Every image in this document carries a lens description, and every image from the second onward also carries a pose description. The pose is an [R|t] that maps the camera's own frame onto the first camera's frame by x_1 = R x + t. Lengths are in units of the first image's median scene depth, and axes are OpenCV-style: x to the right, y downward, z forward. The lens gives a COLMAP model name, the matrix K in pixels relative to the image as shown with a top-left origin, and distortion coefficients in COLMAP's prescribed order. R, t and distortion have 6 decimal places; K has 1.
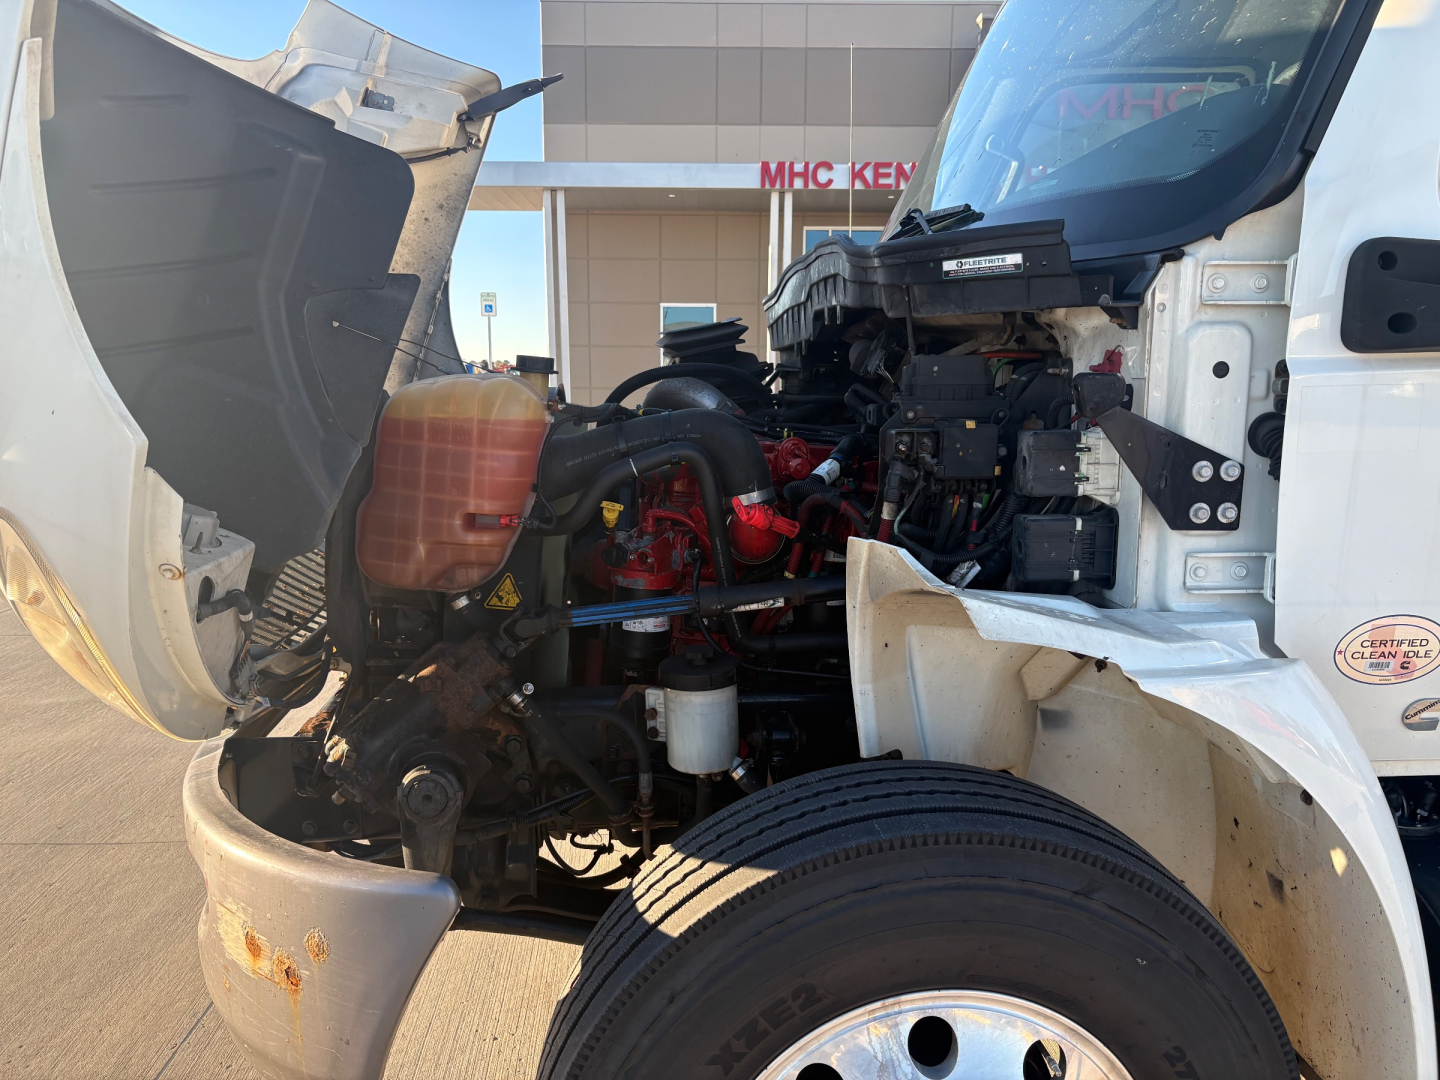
lens RADIAL K [[1086.2, 0, 720.0], [0, 1086.2, 540.0], [0, 0, 1]] dist [0.024907, -0.001615]
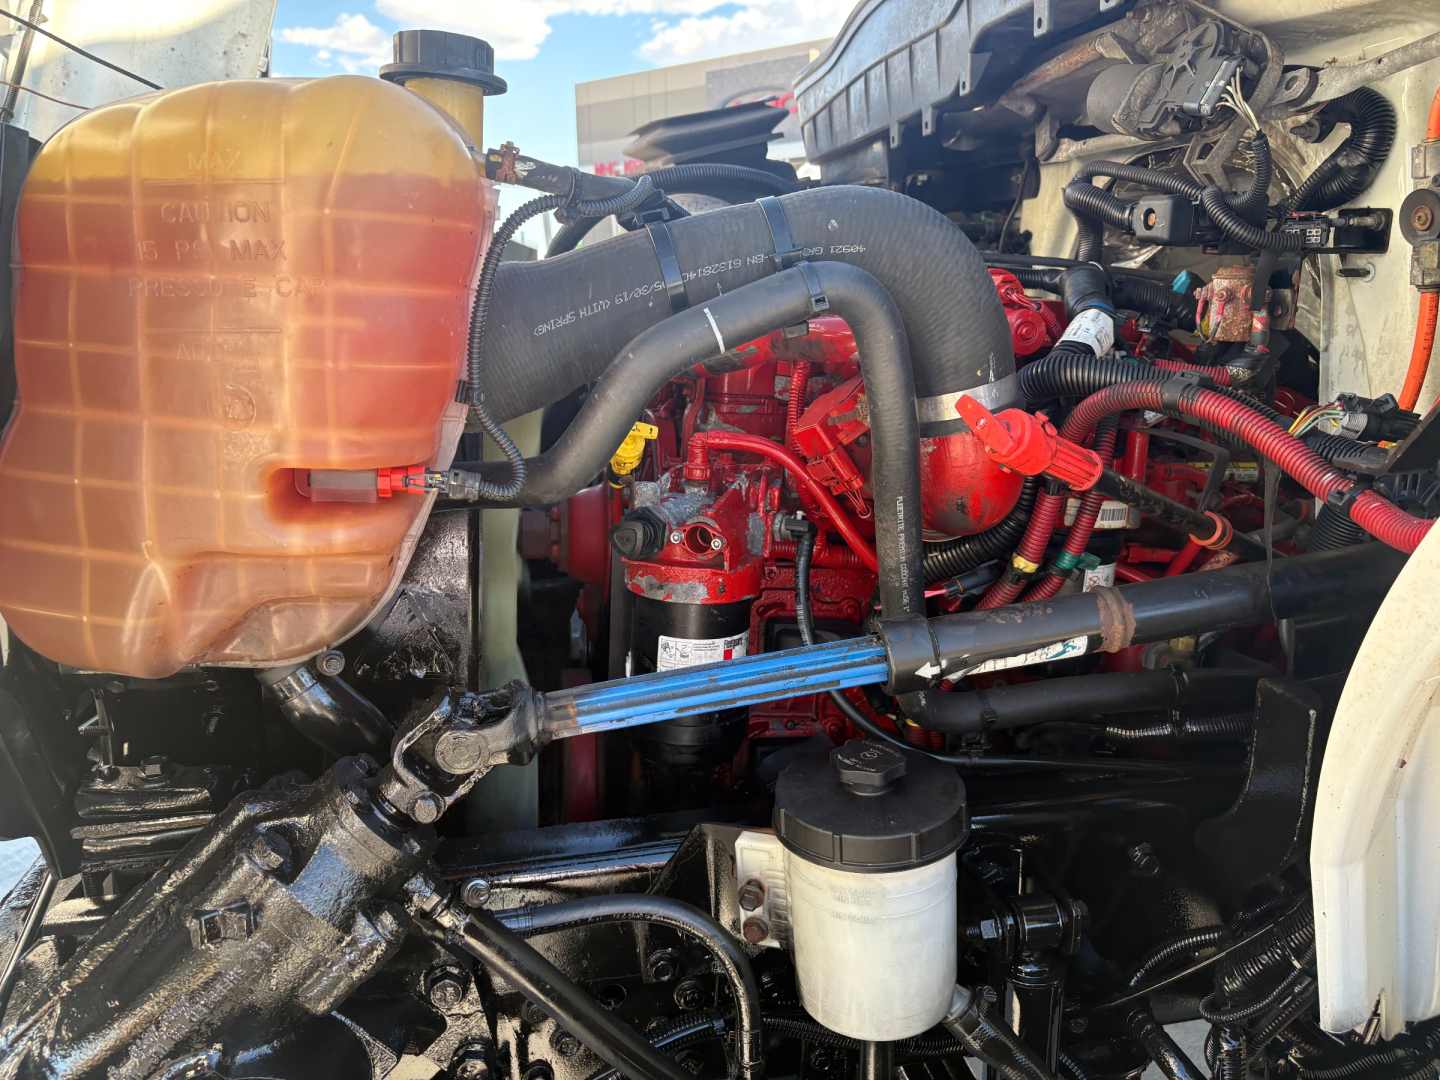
lens RADIAL K [[1181.1, 0, 720.0], [0, 1181.1, 540.0], [0, 0, 1]] dist [0.008477, 0.000616]
pose [[0.996270, -0.045374, 0.073394, -0.112348], [0.039803, 0.996339, 0.075658, -0.023432], [-0.076558, -0.072455, 0.994429, 0.570061]]
